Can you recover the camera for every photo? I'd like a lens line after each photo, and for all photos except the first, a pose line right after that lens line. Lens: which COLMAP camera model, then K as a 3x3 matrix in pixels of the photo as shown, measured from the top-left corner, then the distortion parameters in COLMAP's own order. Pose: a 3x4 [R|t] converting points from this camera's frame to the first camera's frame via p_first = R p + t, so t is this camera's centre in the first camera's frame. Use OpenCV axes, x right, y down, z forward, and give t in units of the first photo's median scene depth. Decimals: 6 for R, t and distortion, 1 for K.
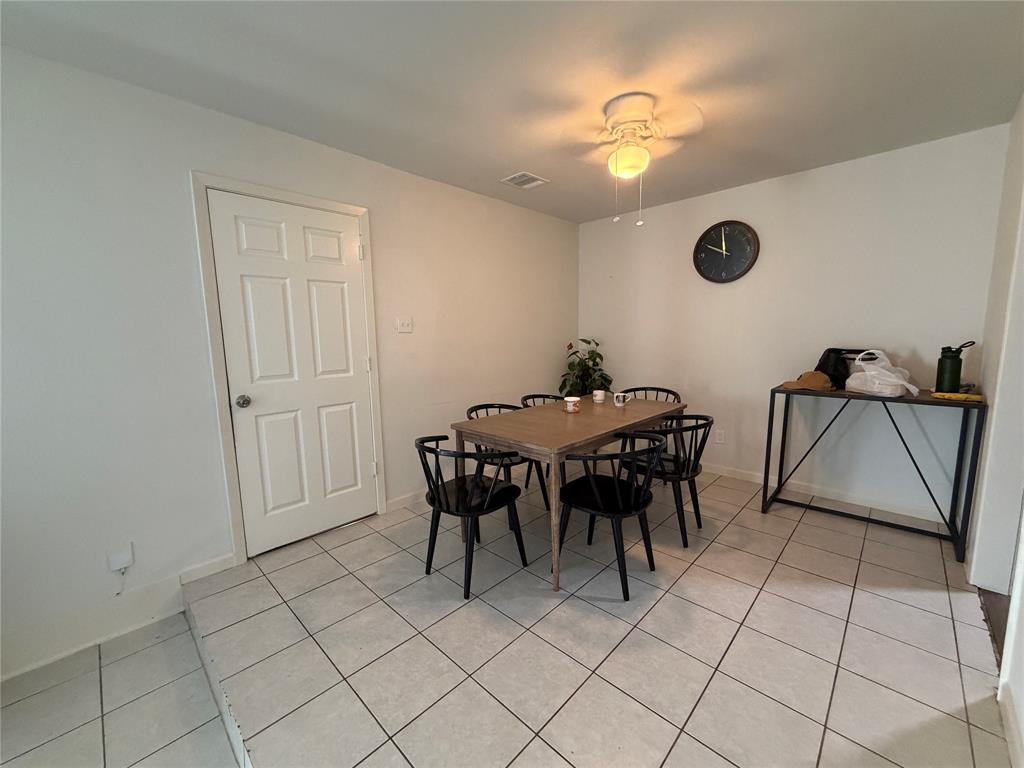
lens RADIAL K [[408.6, 0, 510.0], [0, 408.6, 385.8], [0, 0, 1]] dist [0.003171, -0.000377]
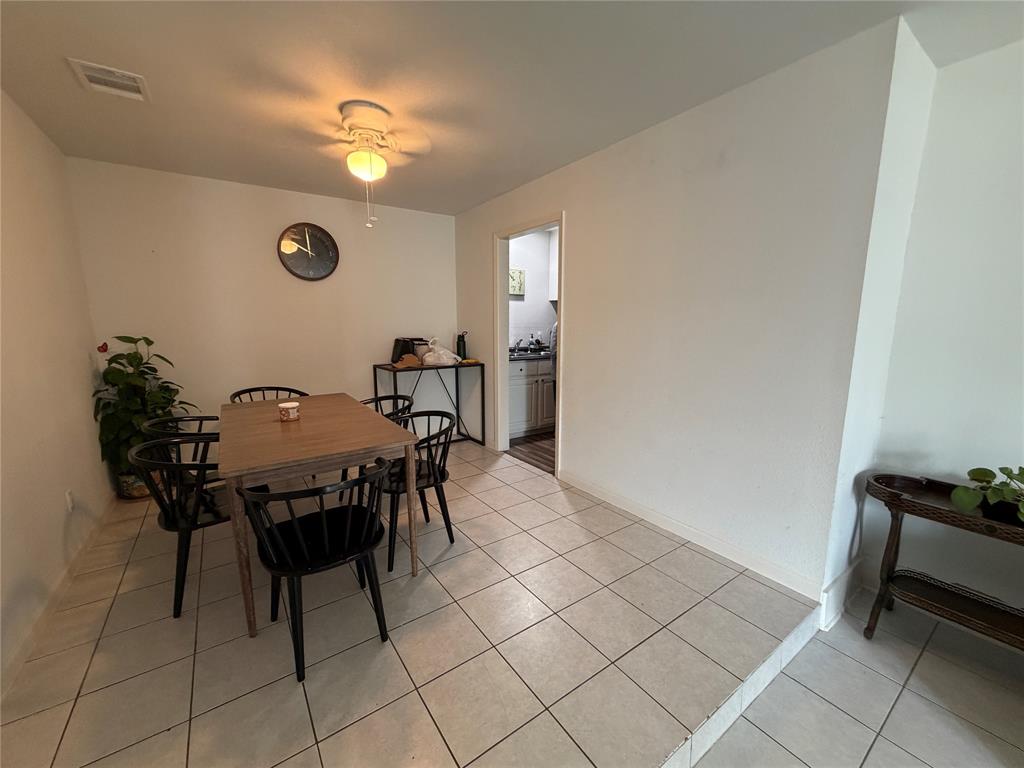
lens RADIAL K [[408.6, 0, 509.4], [0, 408.6, 384.1], [0, 0, 1]] dist [0.003171, -0.000377]
pose [[0.191901, -0.136896, 0.971820, -0.620332], [0.126713, 0.985392, 0.113786, -0.053097], [-0.973200, 0.101307, 0.206444, 0.397598]]
